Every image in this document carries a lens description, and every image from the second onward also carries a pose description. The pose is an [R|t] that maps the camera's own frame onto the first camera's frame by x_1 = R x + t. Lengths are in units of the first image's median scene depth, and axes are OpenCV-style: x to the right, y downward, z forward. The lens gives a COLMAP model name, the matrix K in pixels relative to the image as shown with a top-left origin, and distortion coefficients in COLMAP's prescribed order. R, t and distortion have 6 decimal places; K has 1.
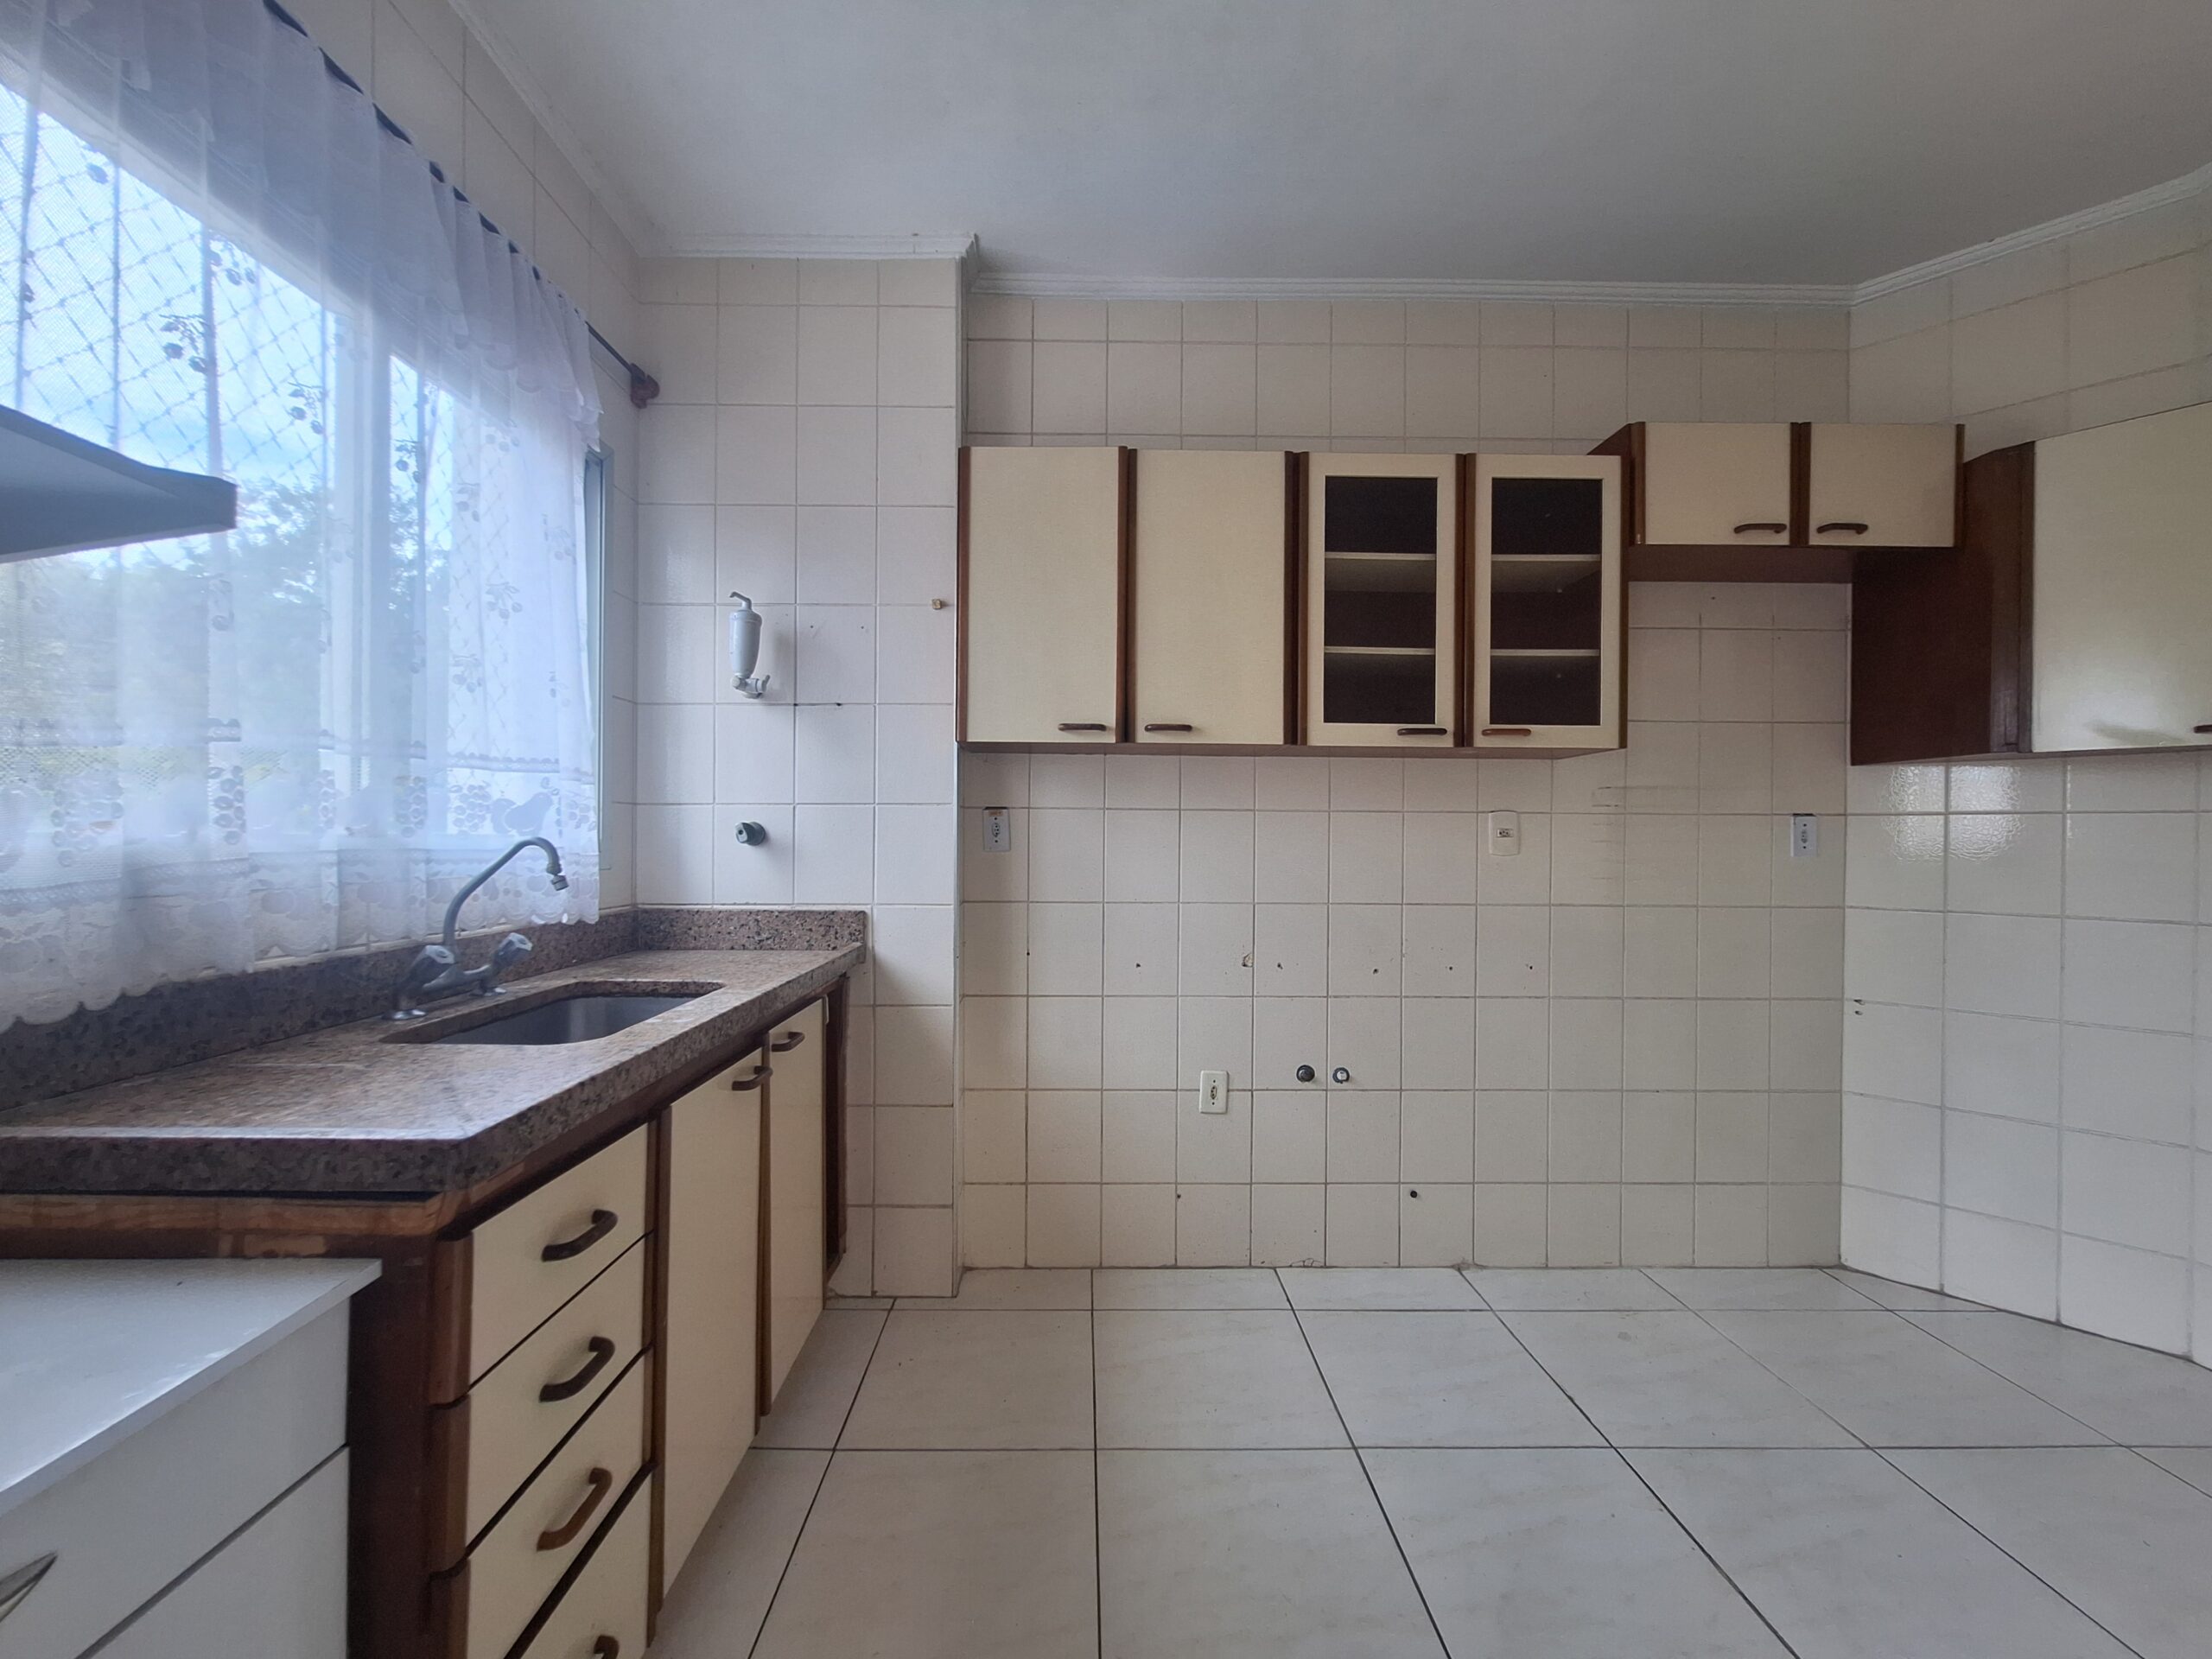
lens RADIAL K [[875.0, 0, 1094.2], [0, 875.0, 839.3], [0, 0, 1]] dist [-0.005462, 0.001554]
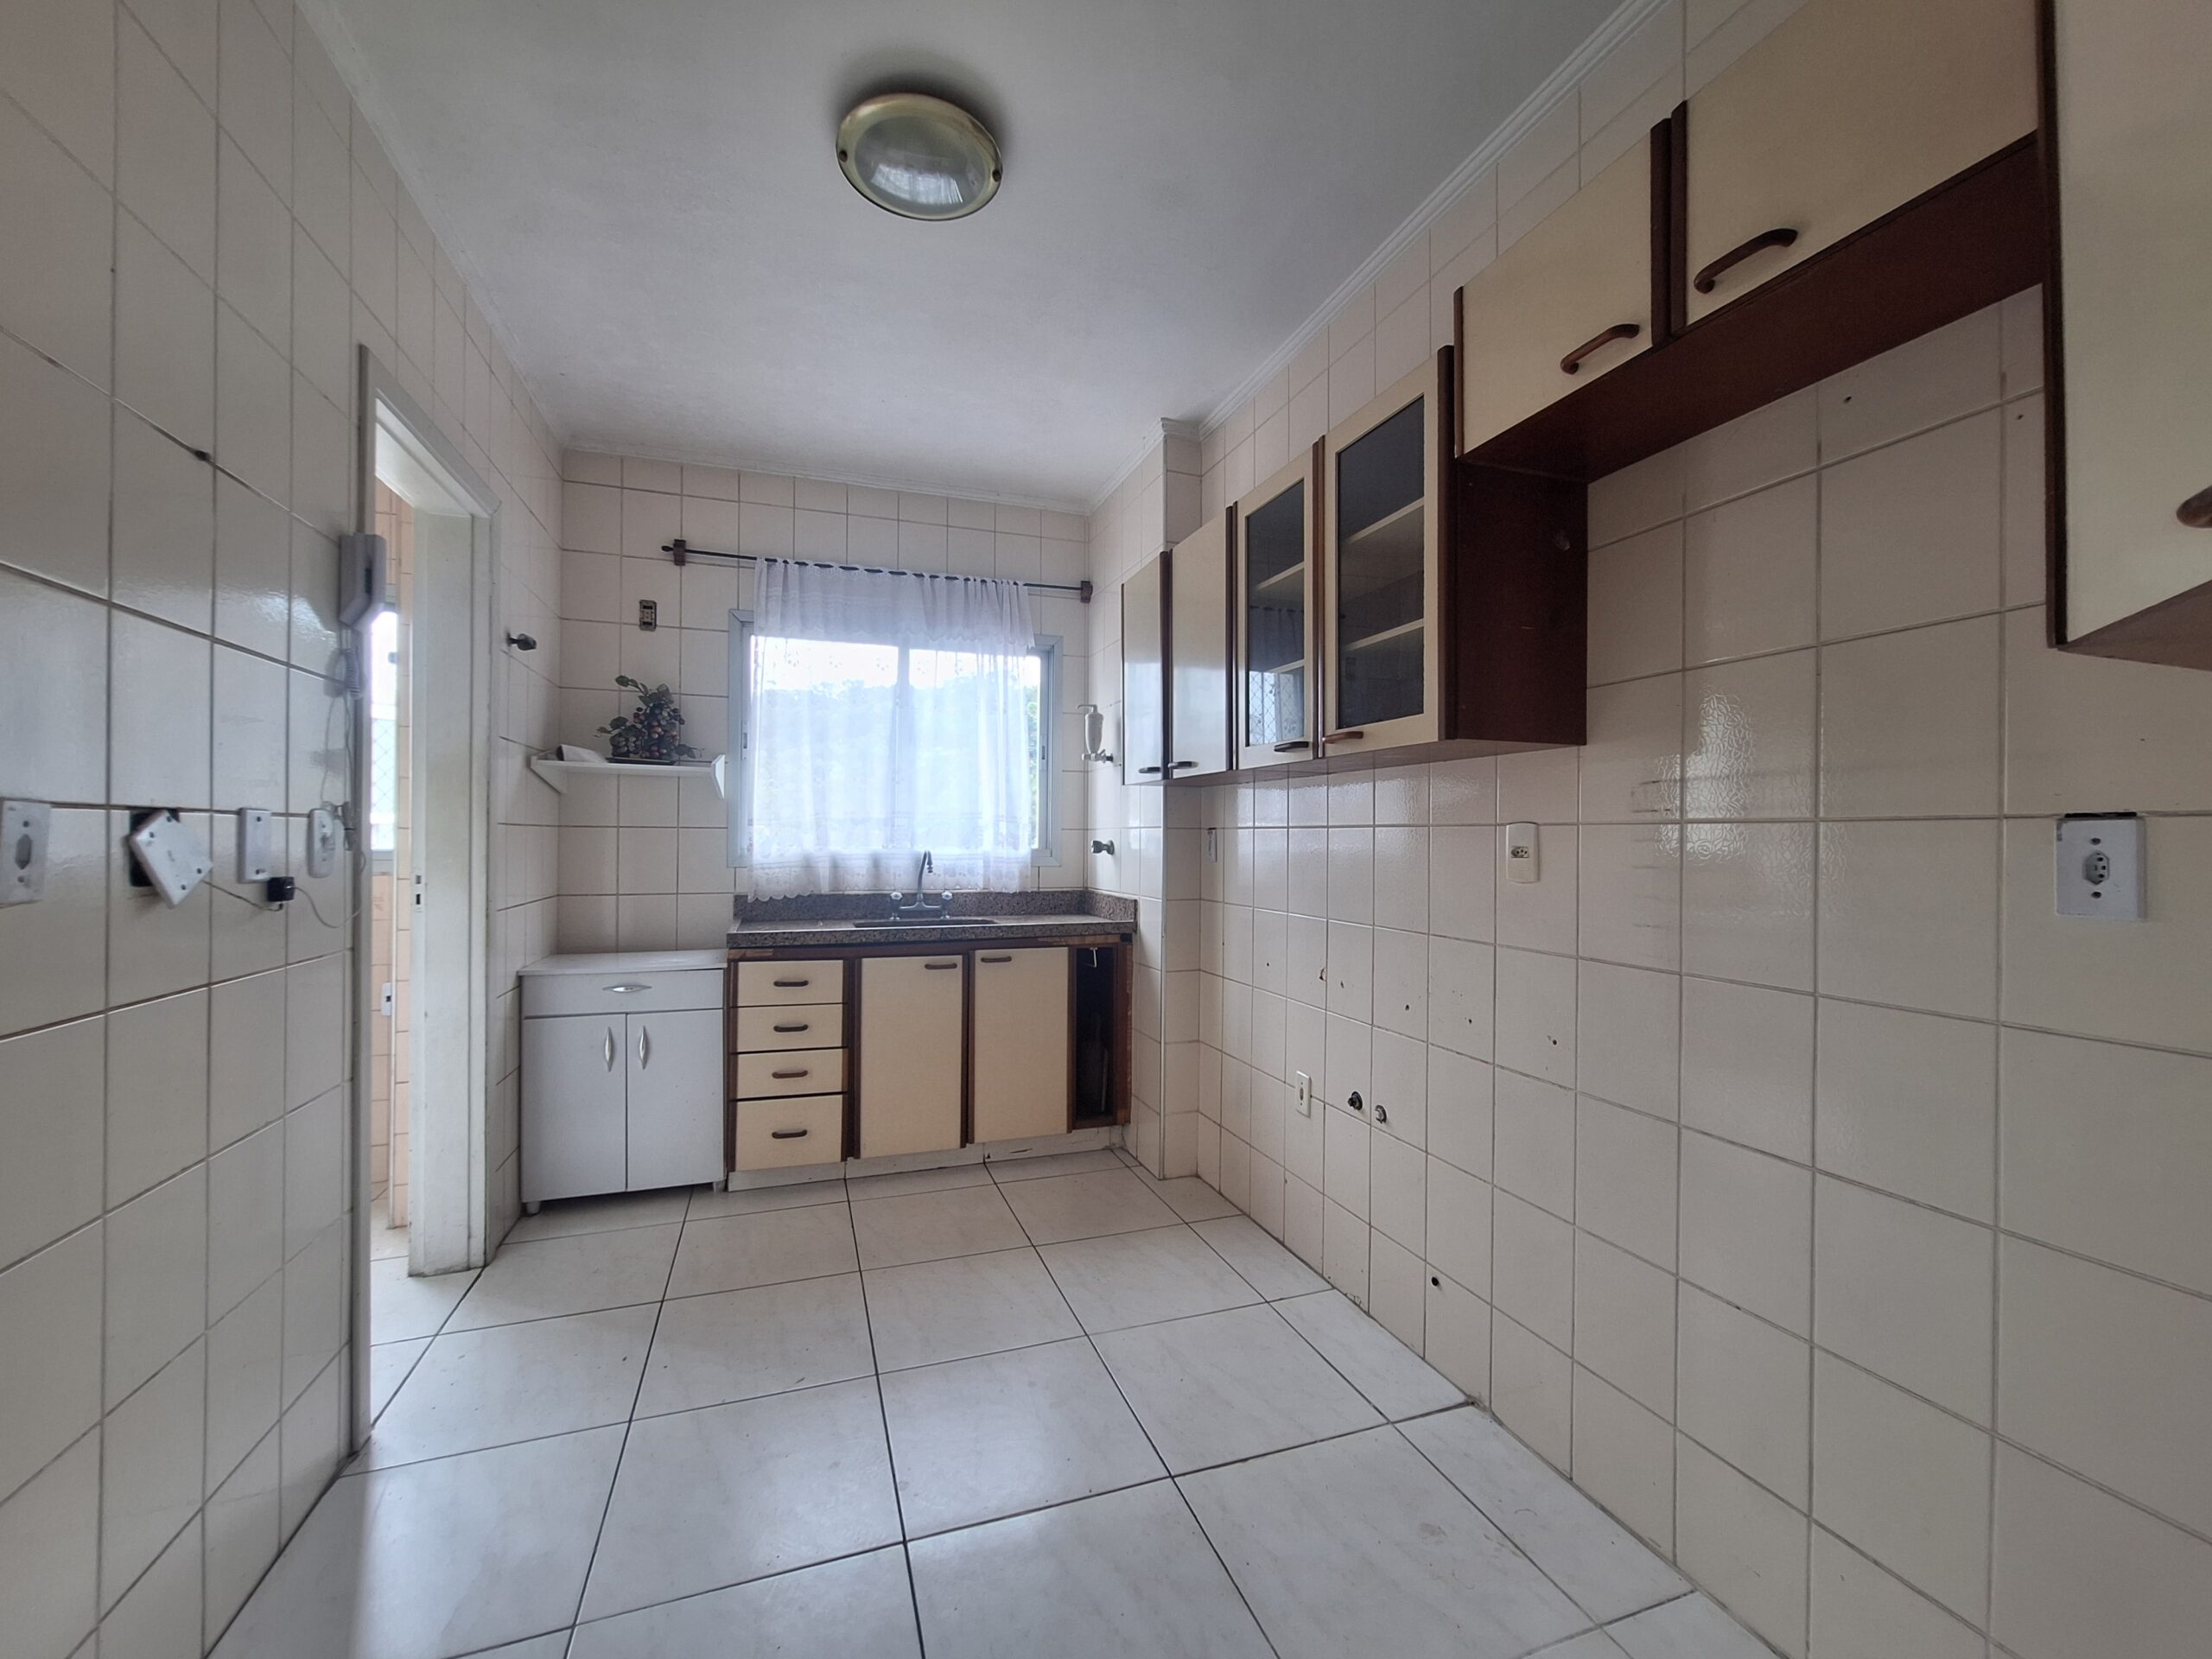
lens RADIAL K [[875.0, 0, 1089.4], [0, 875.0, 831.2], [0, 0, 1]] dist [-0.005462, 0.001554]
pose [[0.313634, -0.011030, -0.949480, 1.066200], [-0.003657, 0.999911, -0.012824, -0.014022], [0.949537, 0.007494, 0.313566, 0.420552]]
